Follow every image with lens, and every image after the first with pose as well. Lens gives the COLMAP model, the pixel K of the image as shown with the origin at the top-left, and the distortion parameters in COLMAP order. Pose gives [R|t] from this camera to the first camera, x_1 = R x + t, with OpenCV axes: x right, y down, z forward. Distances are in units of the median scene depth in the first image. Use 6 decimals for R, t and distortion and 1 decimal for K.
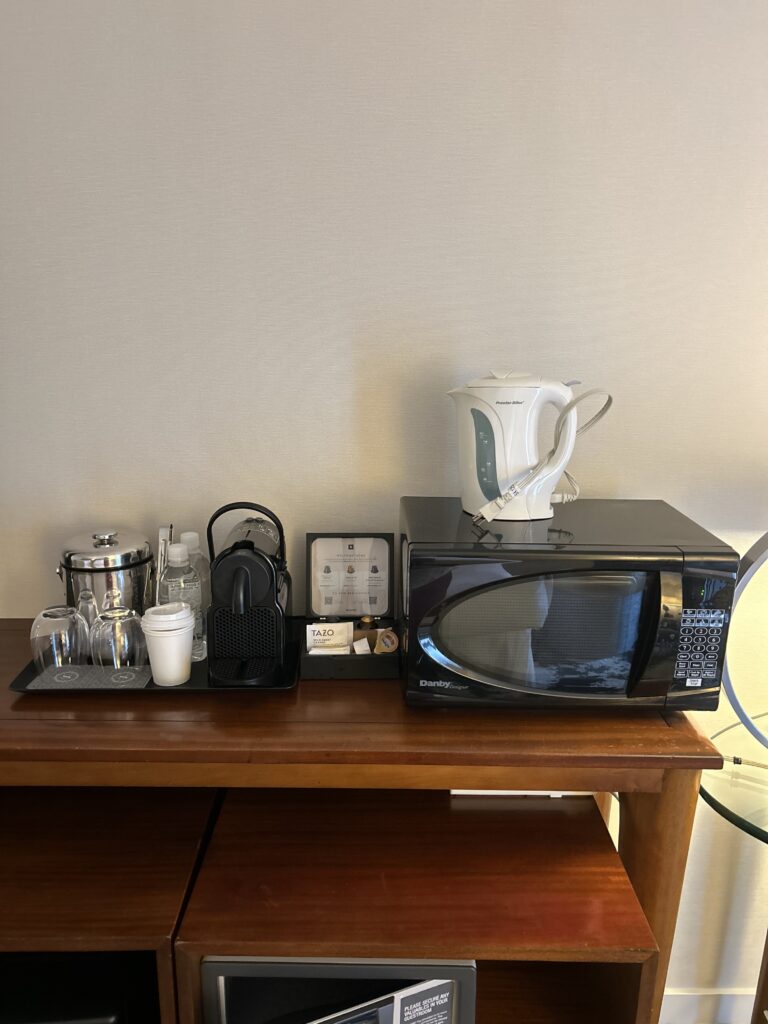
lens RADIAL K [[763.2, 0, 384.0], [0, 763.2, 512.0], [0, 0, 1]] dist [0.061810, -0.061711]
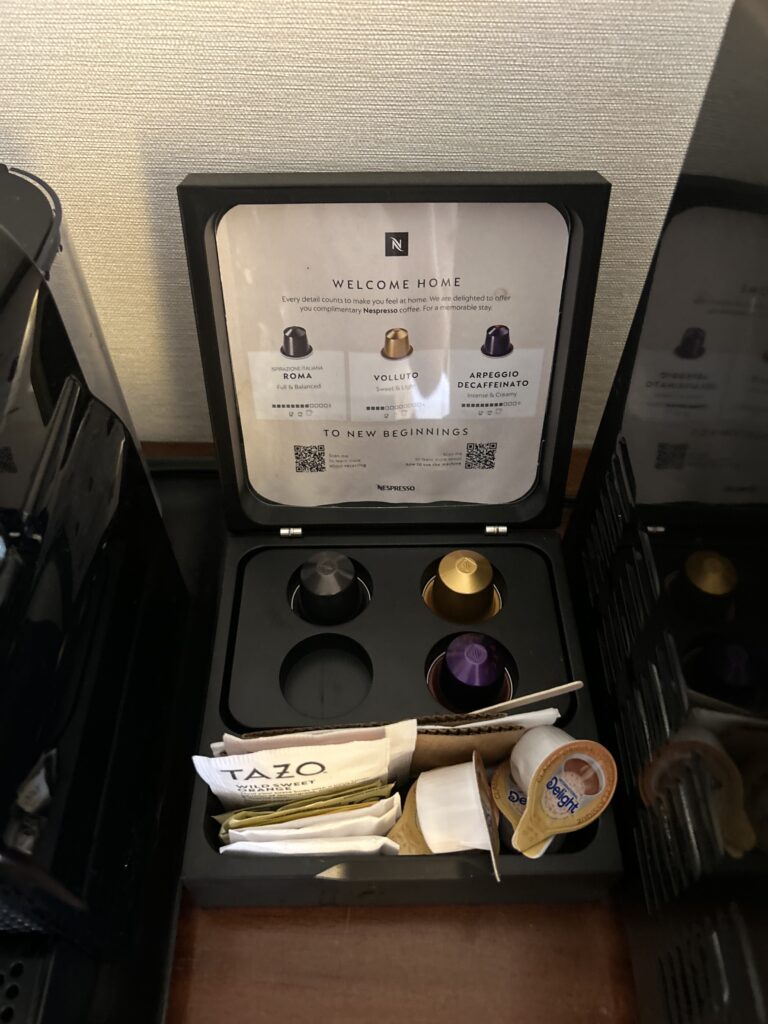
lens RADIAL K [[763.2, 0, 384.0], [0, 763.2, 512.0], [0, 0, 1]] dist [0.061810, -0.061711]
pose [[0.999411, 0.013835, -0.031410, -0.043339], [0.007696, 0.801521, 0.597918, -0.027262], [0.033448, -0.597807, 0.800942, 0.865138]]
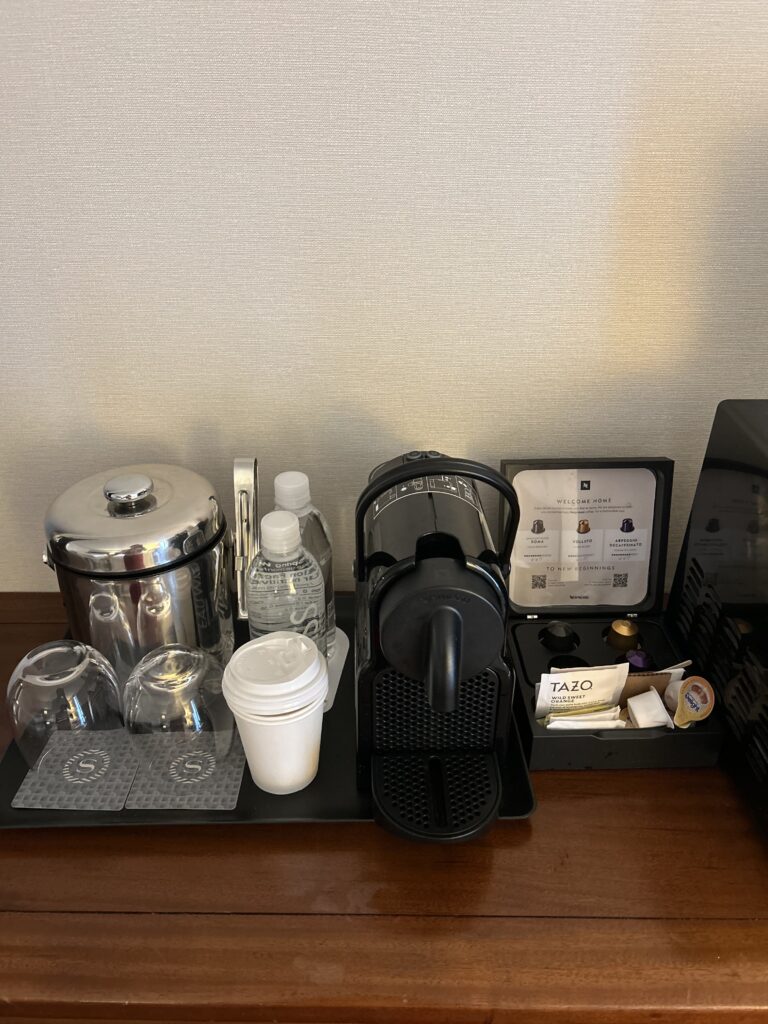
lens RADIAL K [[763.2, 0, 384.0], [0, 763.2, 512.0], [0, 0, 1]] dist [0.061810, -0.061711]
pose [[0.999830, -0.003490, -0.018078, -0.193851], [0.008430, 0.959688, 0.280942, -0.097642], [0.016369, -0.281047, 0.959554, 0.533655]]
